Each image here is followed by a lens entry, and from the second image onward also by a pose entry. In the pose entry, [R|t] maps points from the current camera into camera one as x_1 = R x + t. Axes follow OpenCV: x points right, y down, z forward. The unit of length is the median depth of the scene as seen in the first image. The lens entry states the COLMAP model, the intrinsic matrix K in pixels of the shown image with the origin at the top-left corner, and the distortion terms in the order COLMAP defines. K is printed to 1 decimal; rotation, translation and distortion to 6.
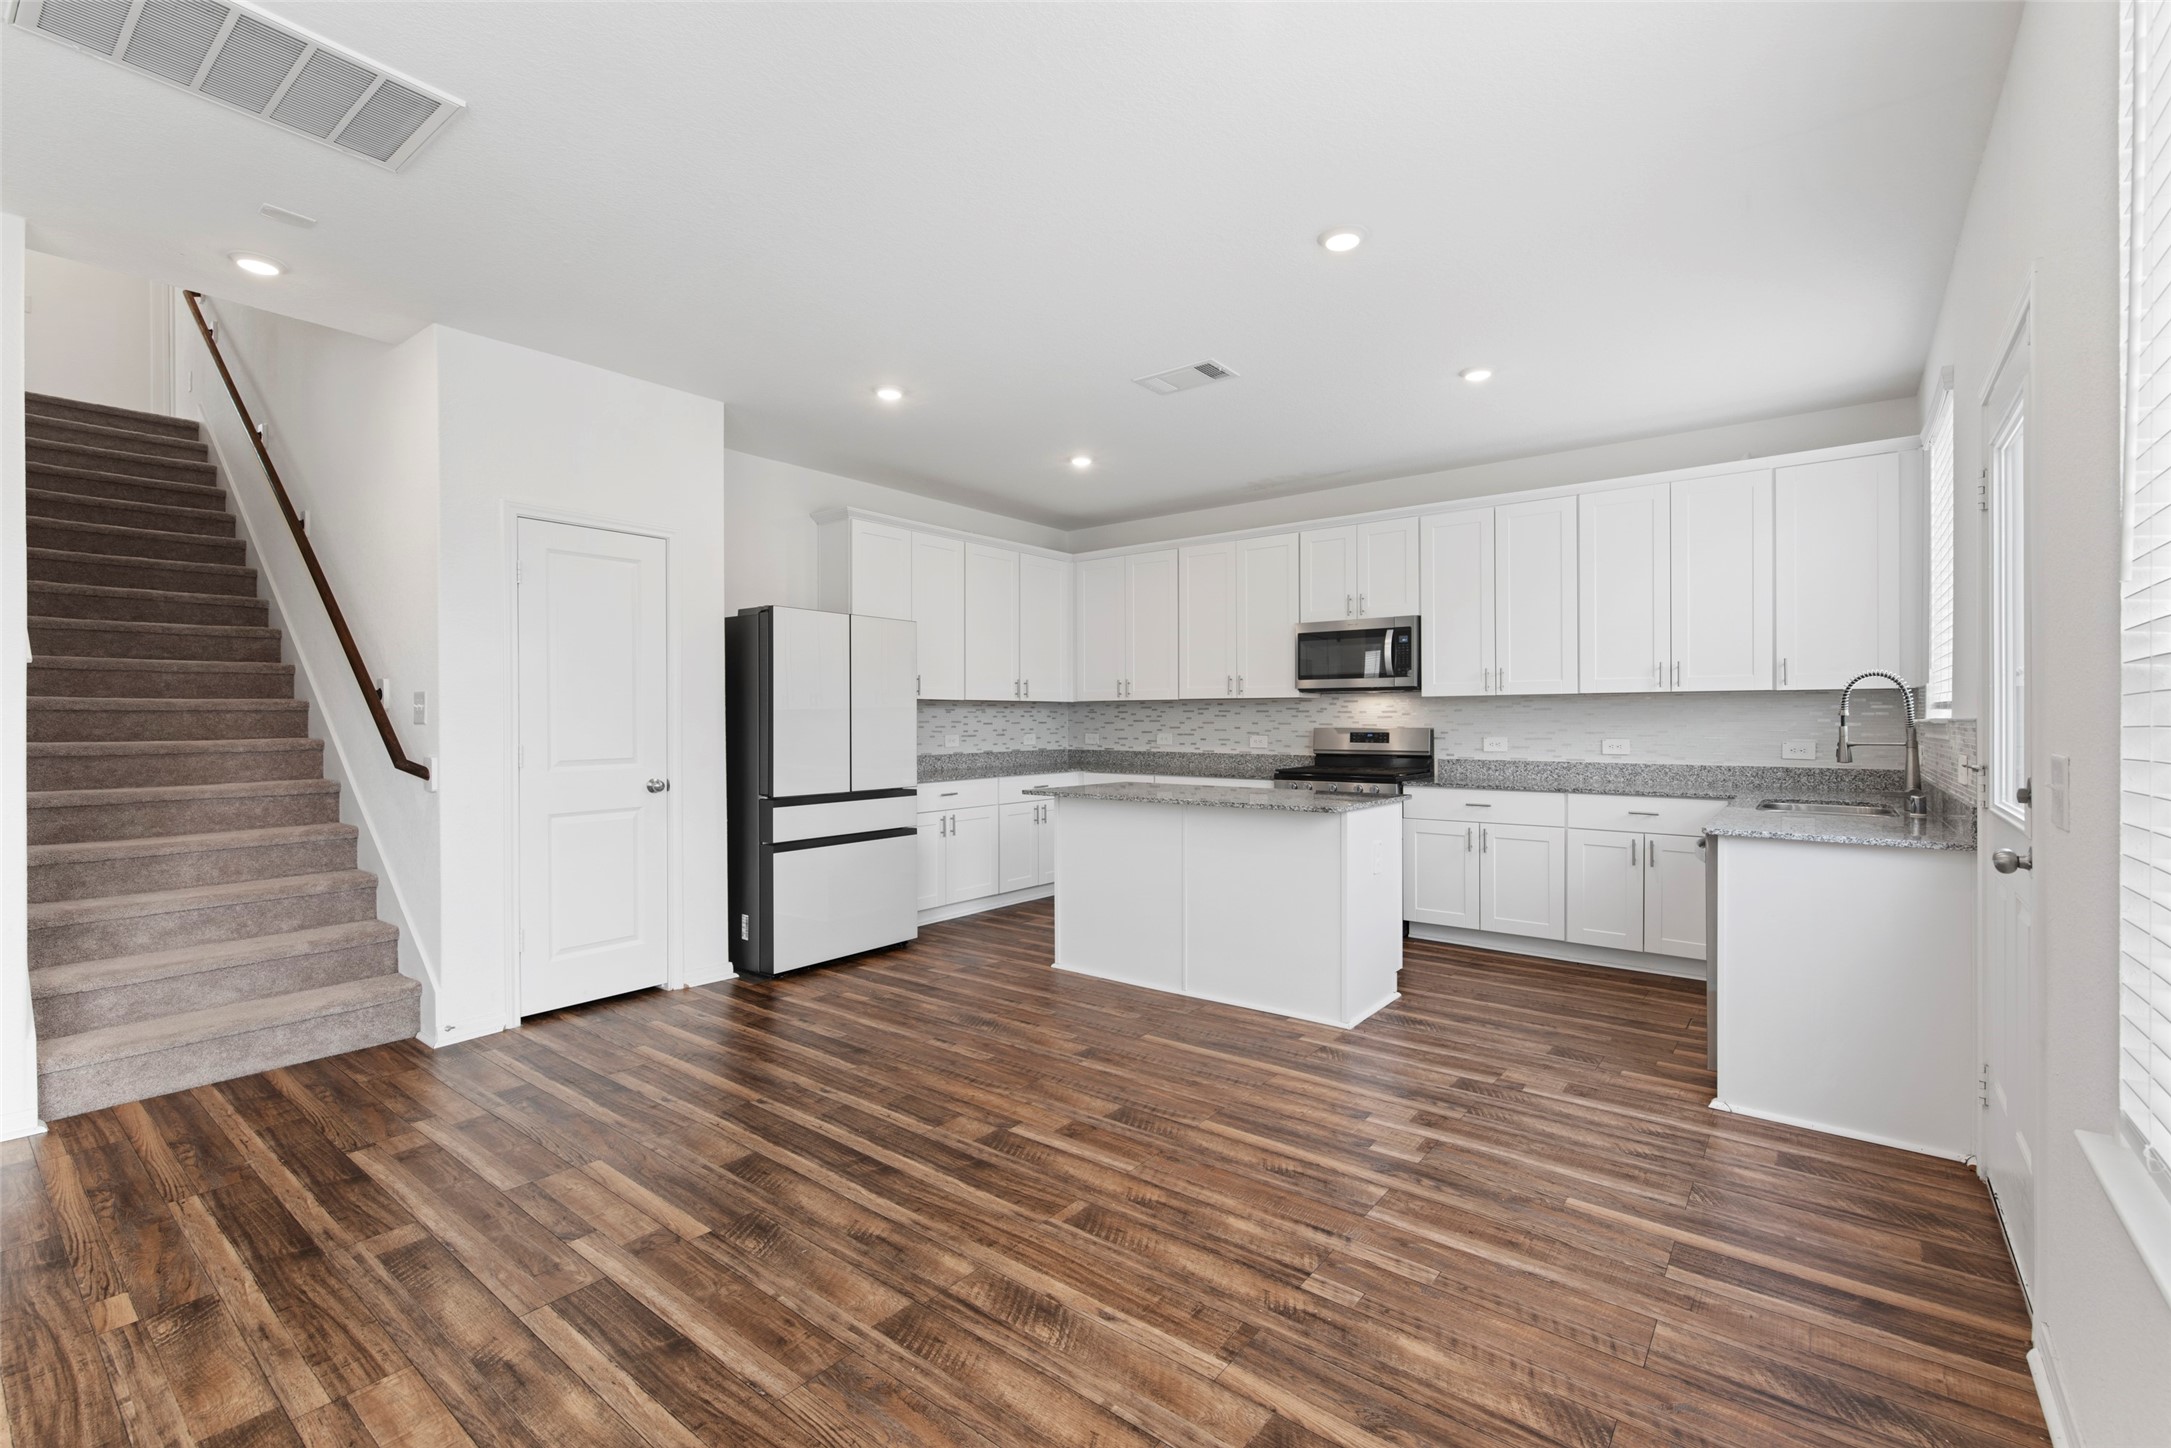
lens RADIAL K [[959.9, 0, 1085.5], [0, 959.9, 724.0], [0, 0, 1]] dist [-0.000692, -0.000267]
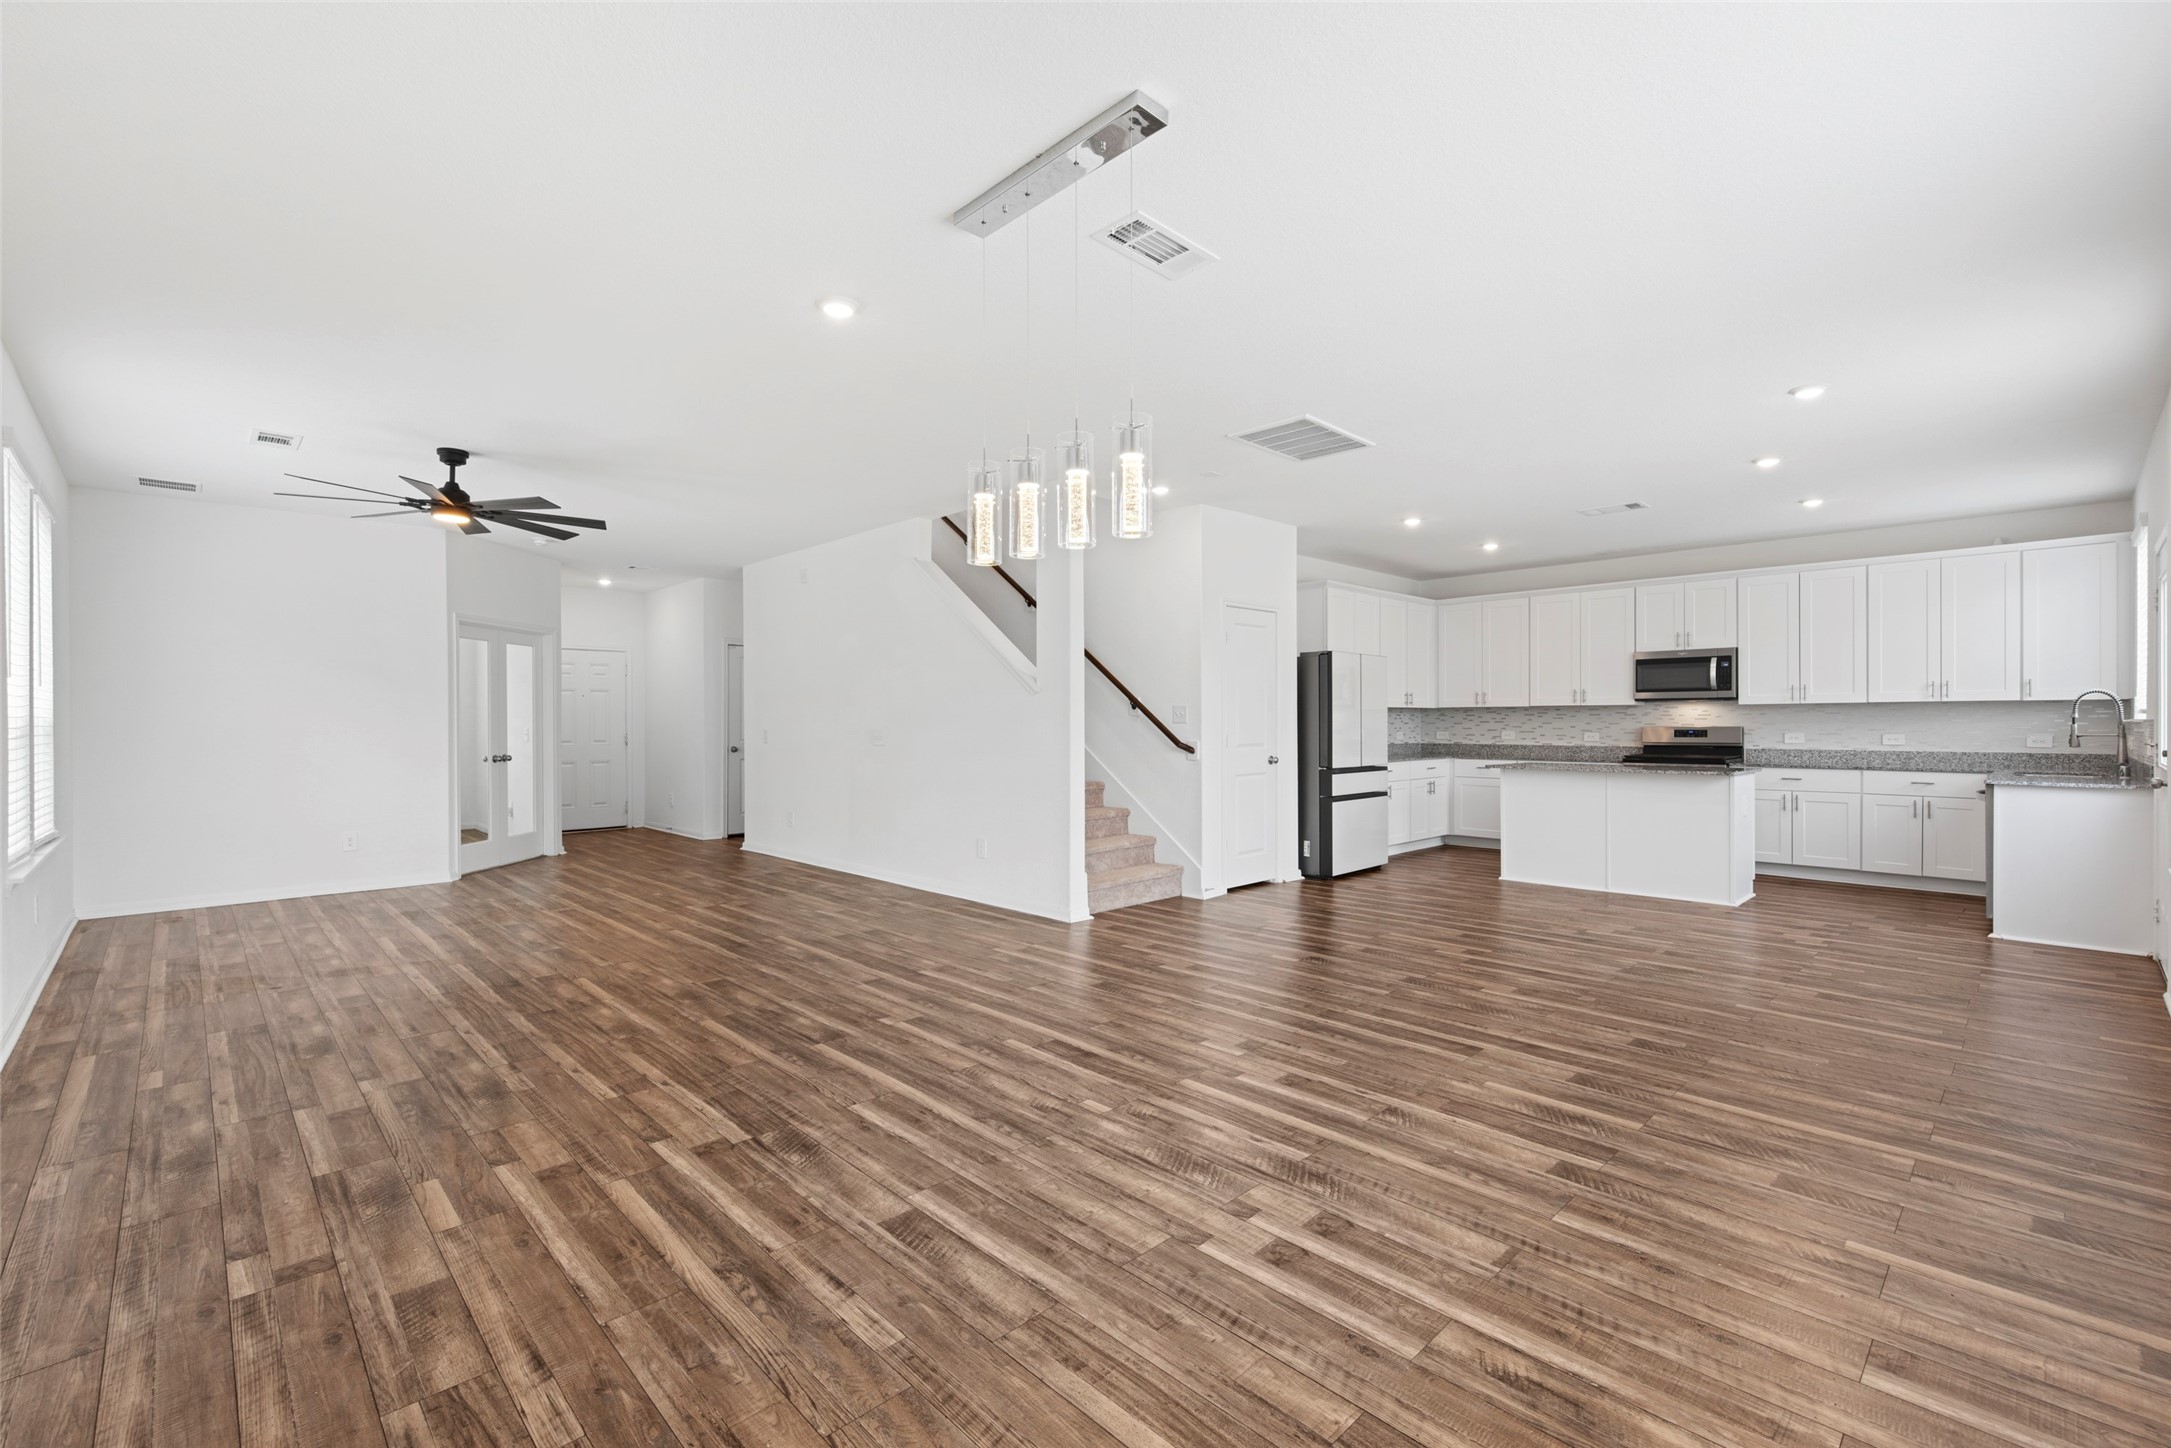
lens RADIAL K [[944.8, 0, 1085.5], [0, 944.8, 724.0], [0, 0, 1]] dist [-0.002487, -0.000403]
pose [[0.990025, 0.000016, -0.140889, -0.451387], [-0.000393, 0.999996, -0.002648, 0.004984], [0.140889, 0.002677, 0.990022, -0.572398]]
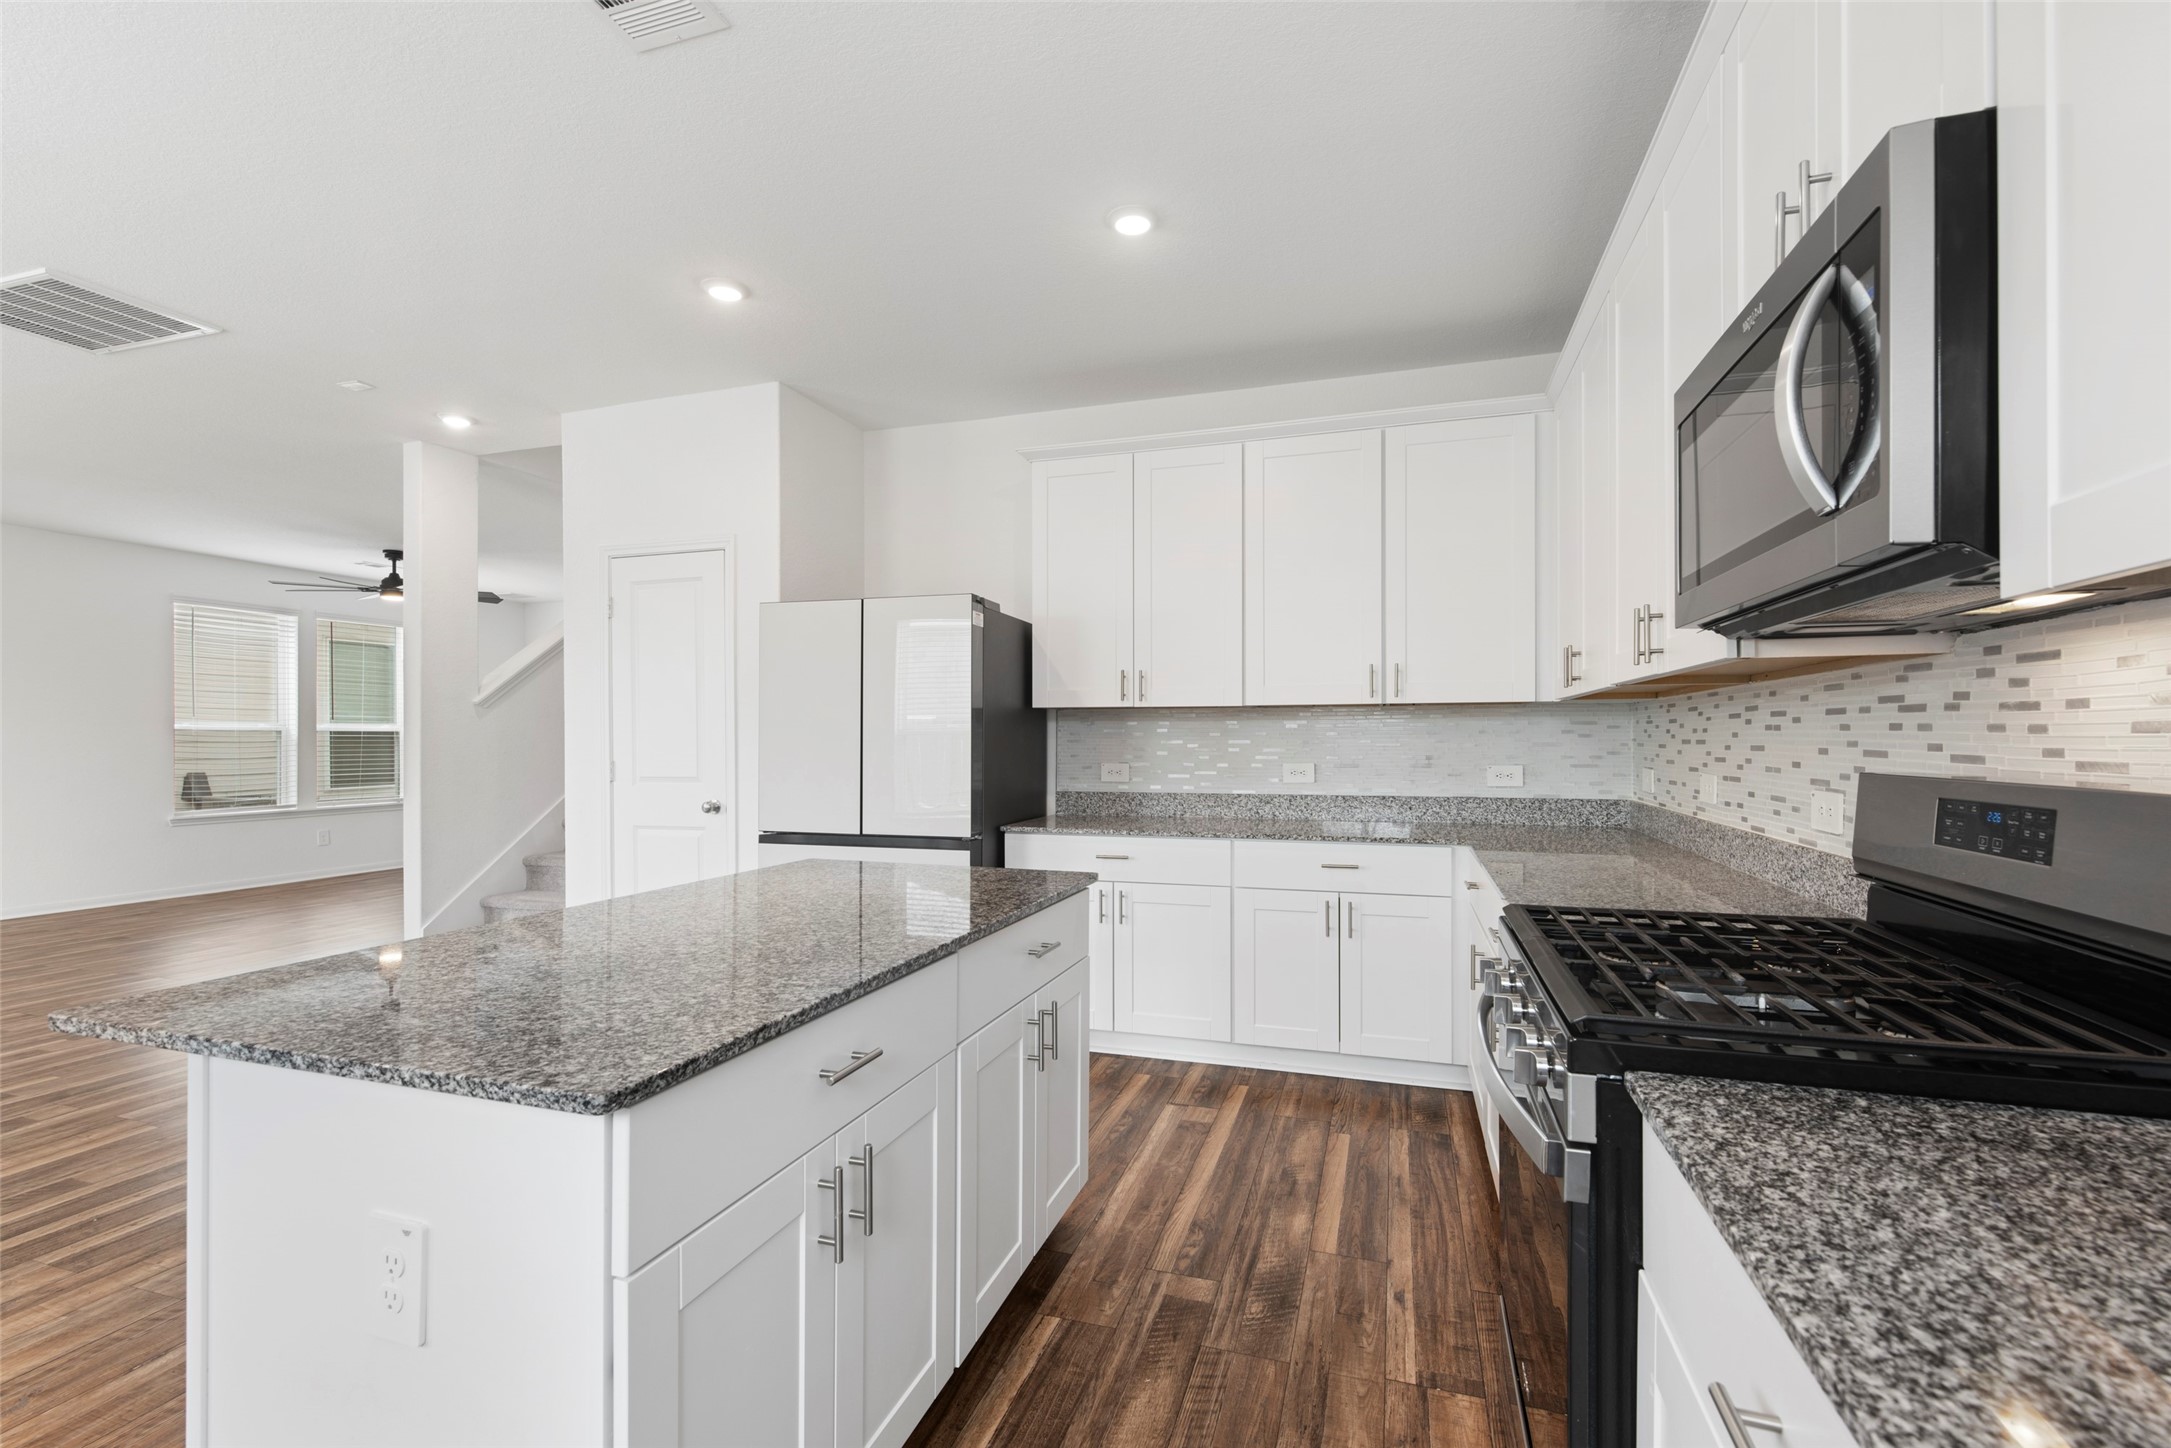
lens RADIAL K [[944.8, 0, 1085.5], [0, 944.8, 724.0], [0, 0, 1]] dist [-0.002487, -0.000403]
pose [[0.342285, -0.012571, -0.939512, 0.493595], [-0.004502, 0.999877, -0.015018, -0.005174], [0.939585, 0.009370, 0.342187, 0.882806]]
